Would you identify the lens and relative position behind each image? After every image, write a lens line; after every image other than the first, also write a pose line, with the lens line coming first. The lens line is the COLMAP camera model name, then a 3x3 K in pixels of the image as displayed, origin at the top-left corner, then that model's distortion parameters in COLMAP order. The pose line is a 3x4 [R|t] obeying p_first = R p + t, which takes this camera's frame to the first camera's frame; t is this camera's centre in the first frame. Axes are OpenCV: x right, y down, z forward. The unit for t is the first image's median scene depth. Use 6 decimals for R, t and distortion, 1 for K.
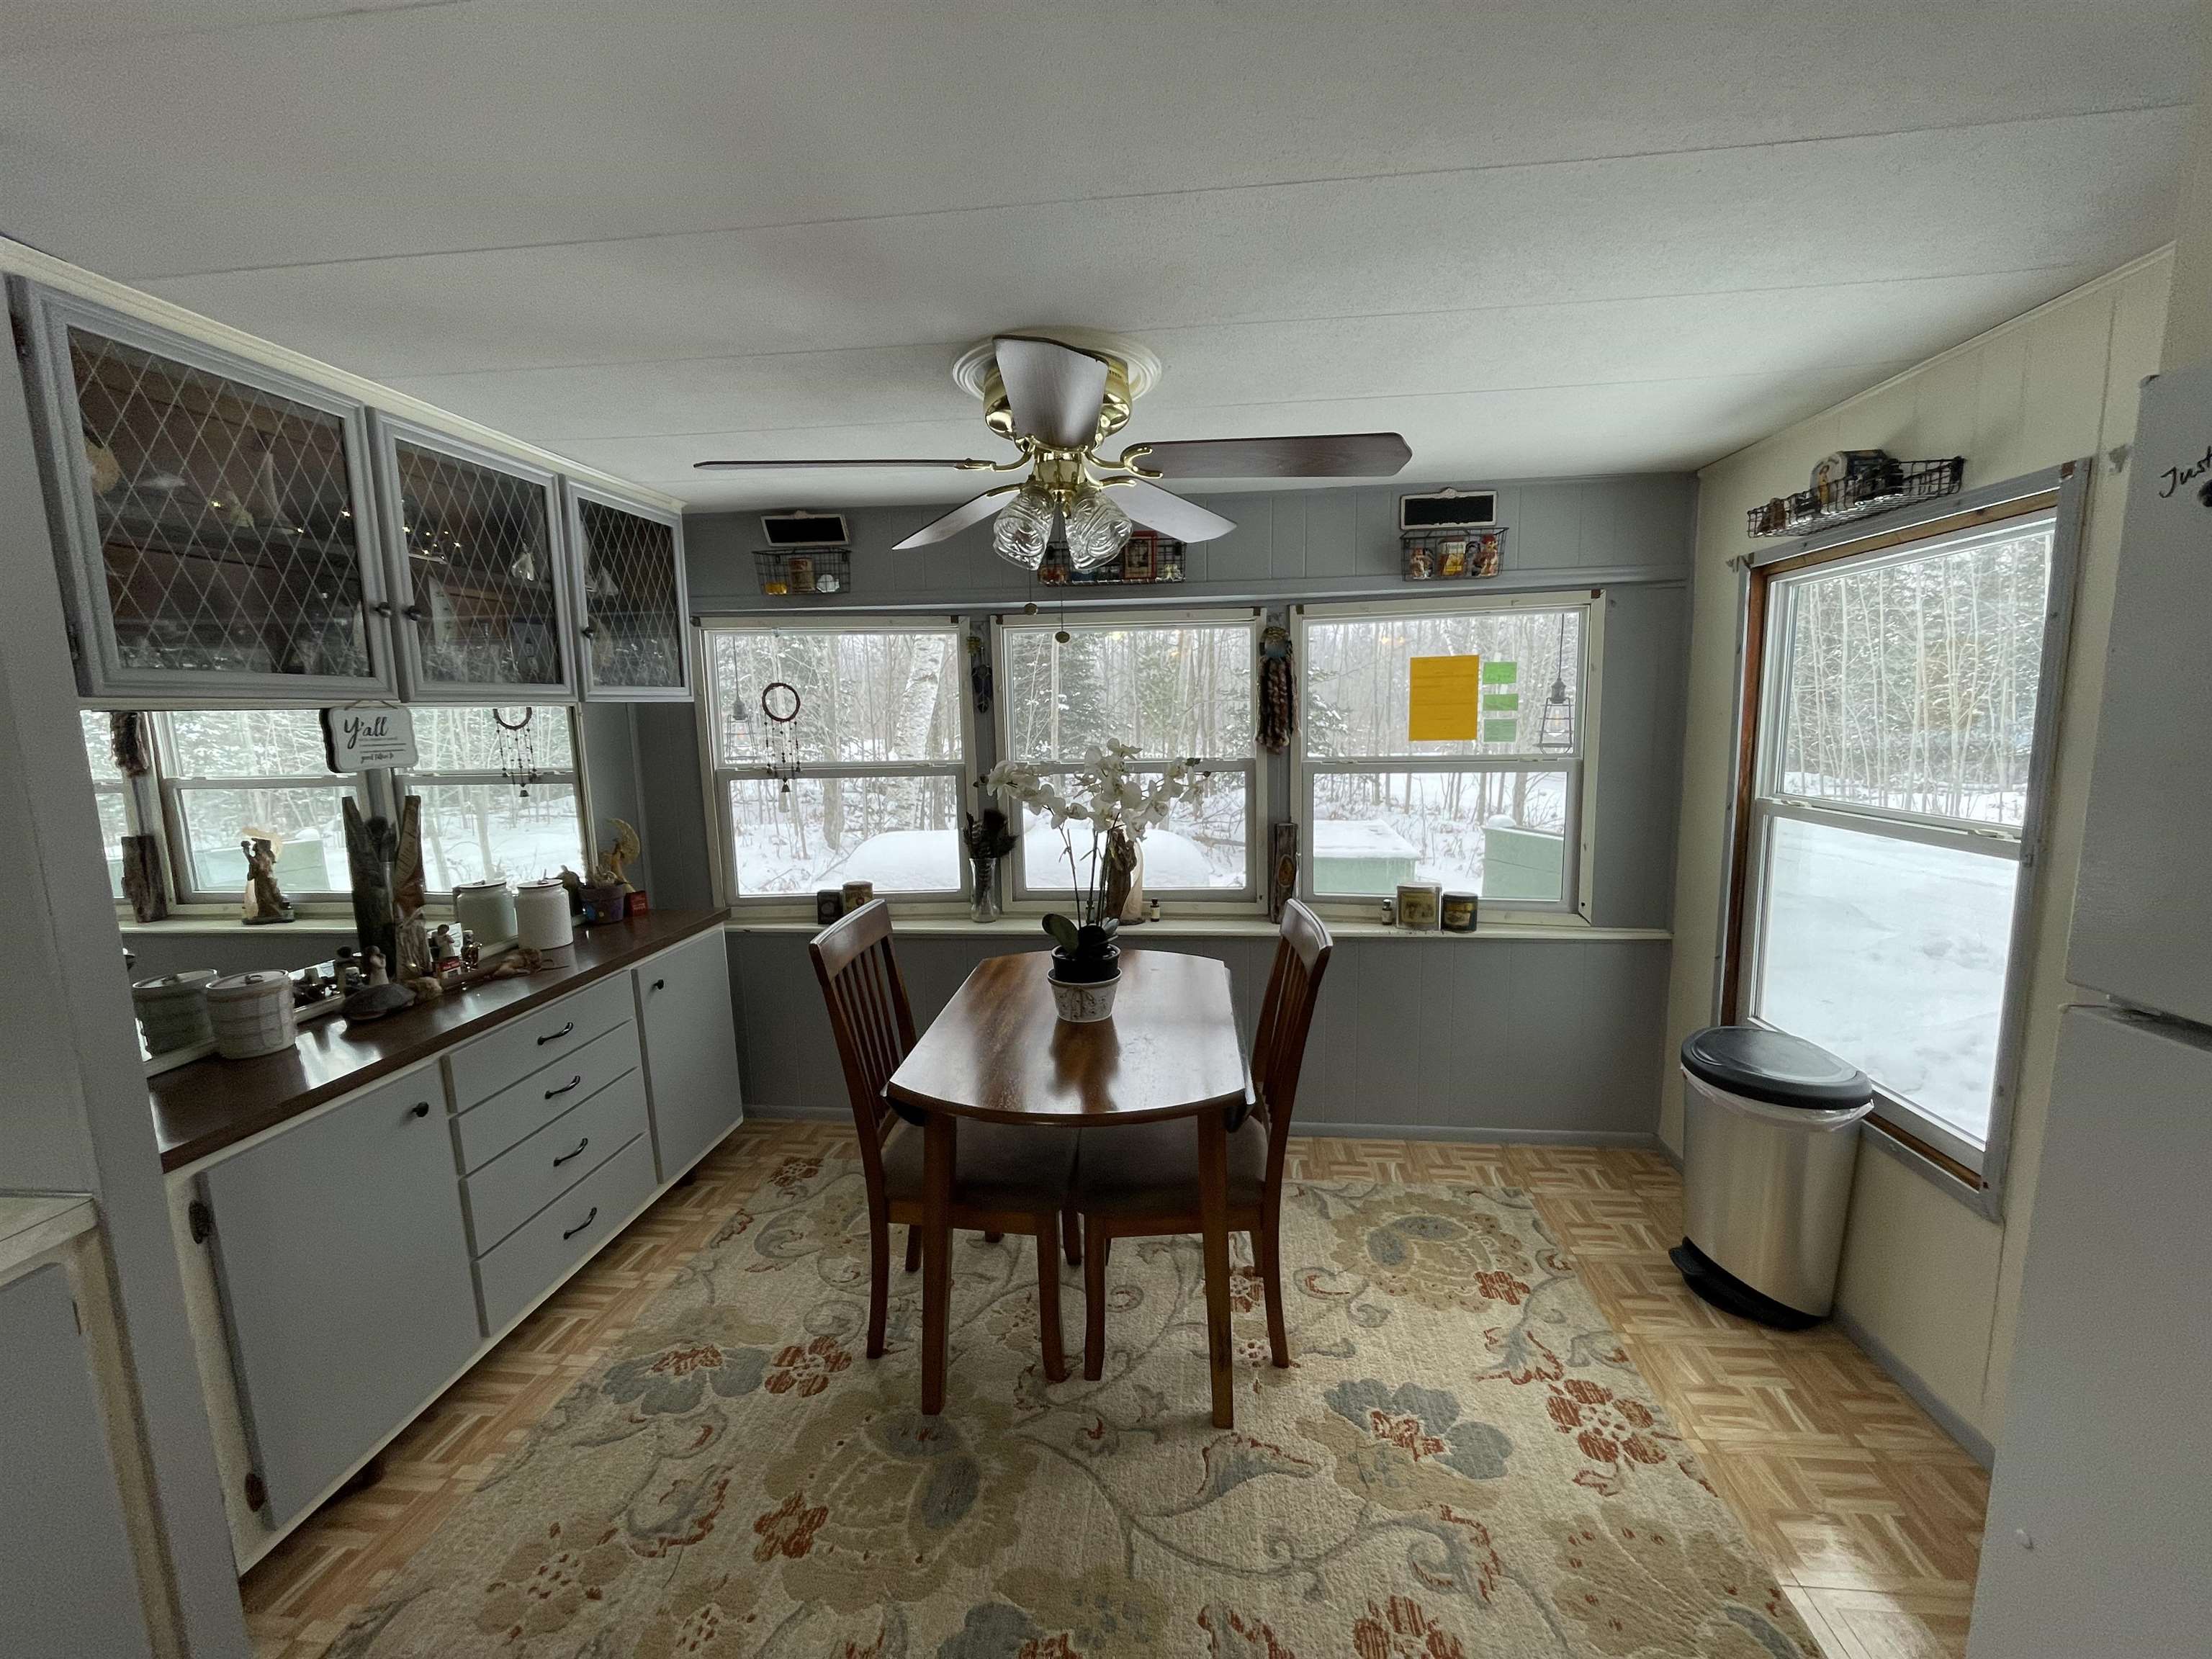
lens RADIAL K [[894.0, 0, 1104.6], [0, 894.0, 836.6], [0, 0, 1]] dist [-0.001790, -0.000094]
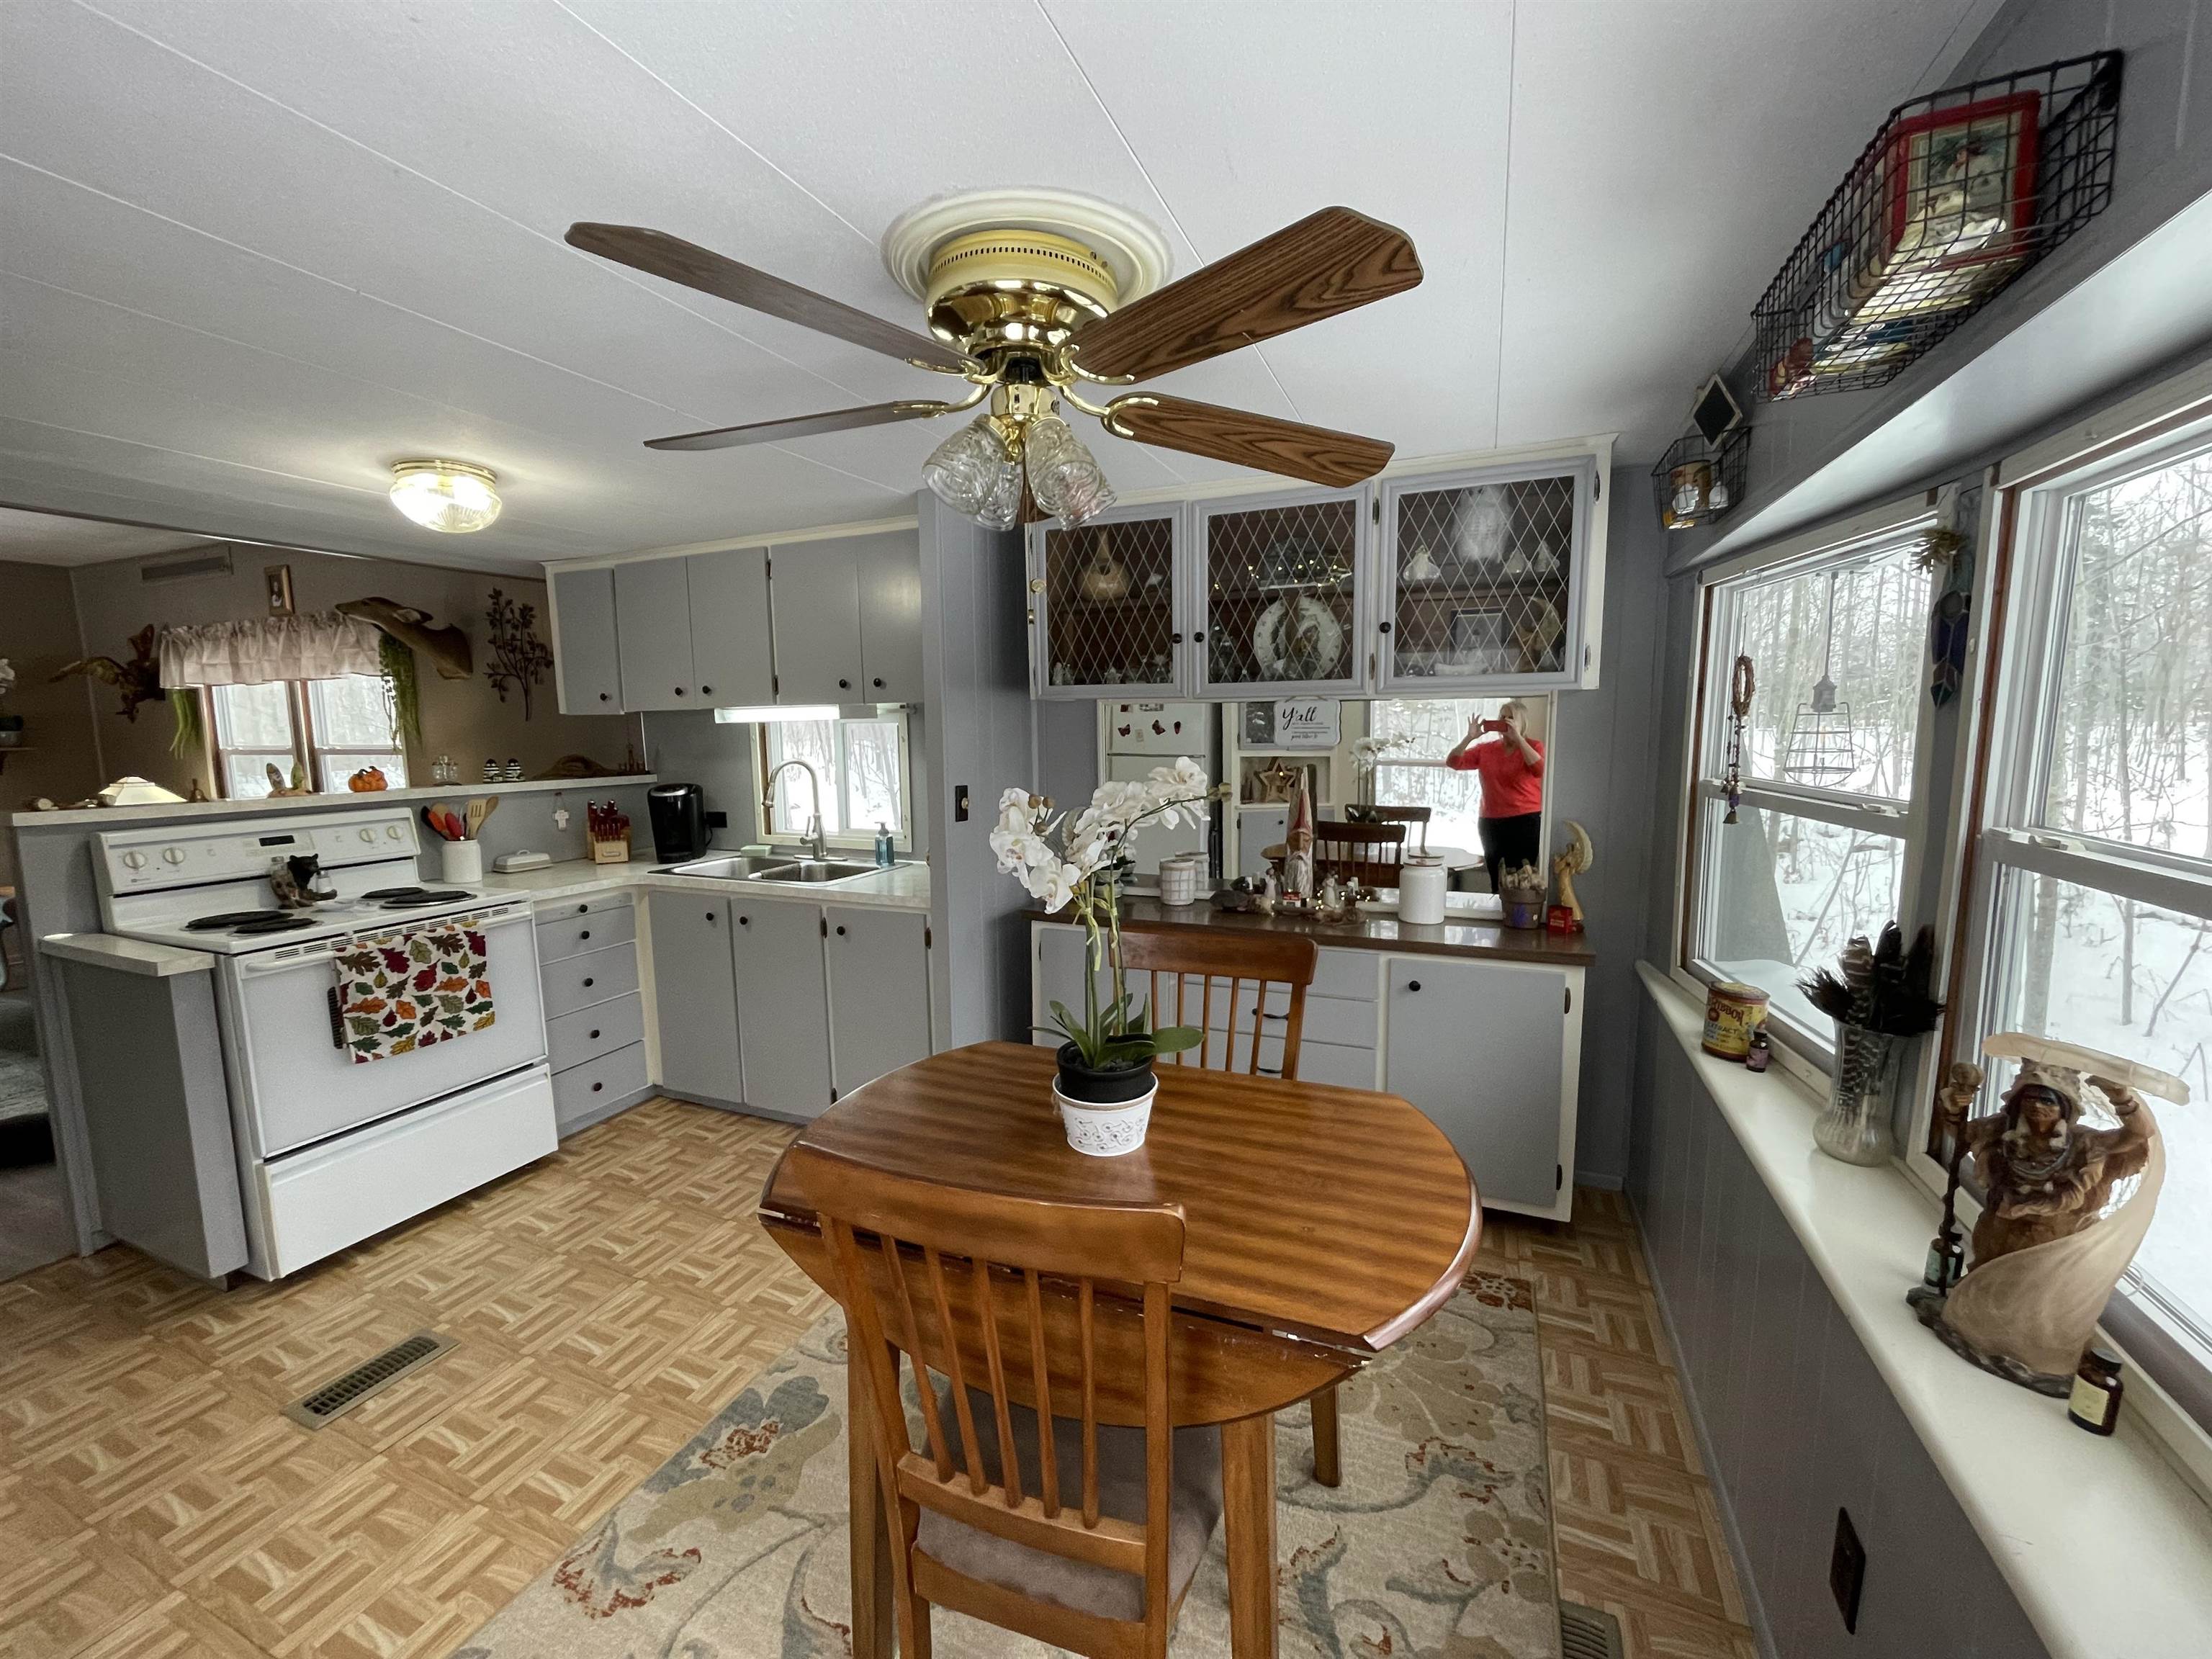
lens RADIAL K [[894.0, 0, 1104.6], [0, 894.0, 836.6], [0, 0, 1]] dist [-0.001790, -0.000094]
pose [[-0.288797, 0.143923, -0.946511, 0.471577], [-0.121586, 0.975118, 0.185371, -0.125011], [0.949638, 0.168617, -0.264112, 0.879234]]
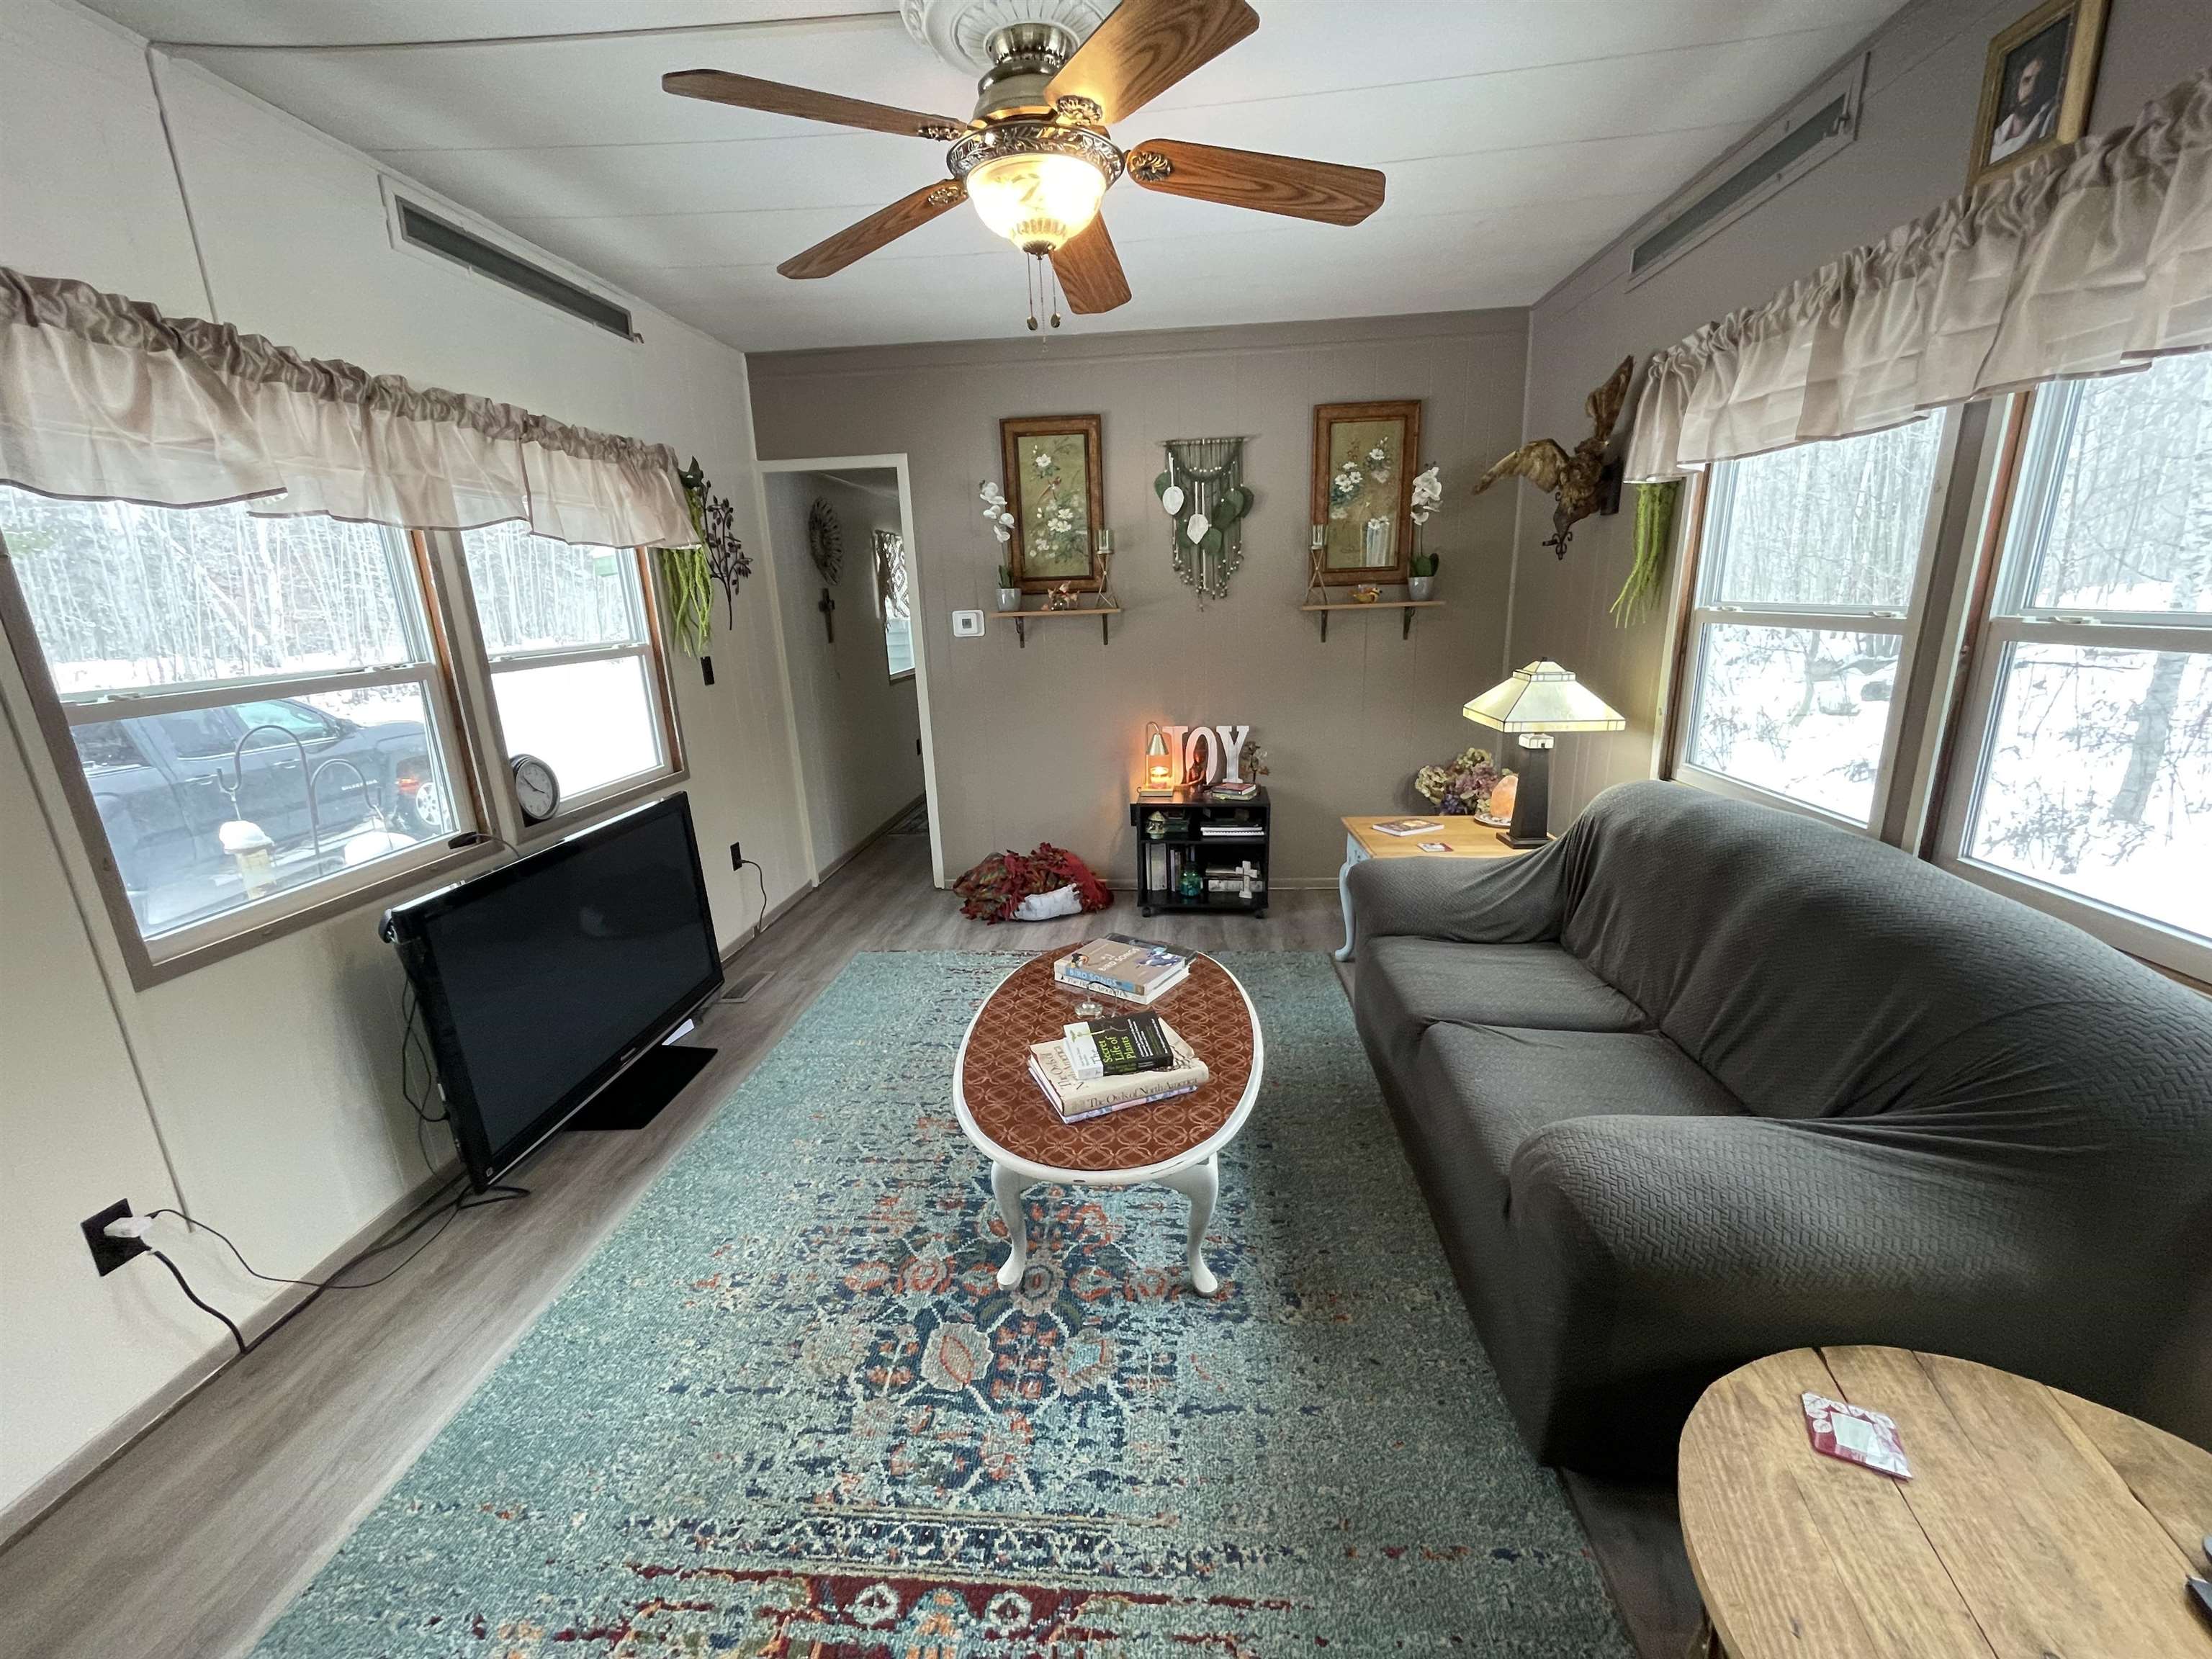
lens RADIAL K [[894.0, 0, 1104.6], [0, 894.0, 836.6], [0, 0, 1]] dist [-0.001790, -0.000094]
pose [[-0.997888, 0.064259, -0.009487, -0.236851], [0.055156, 0.915398, 0.398754, 0.107461], [0.034308, 0.397389, -0.917009, -0.648042]]
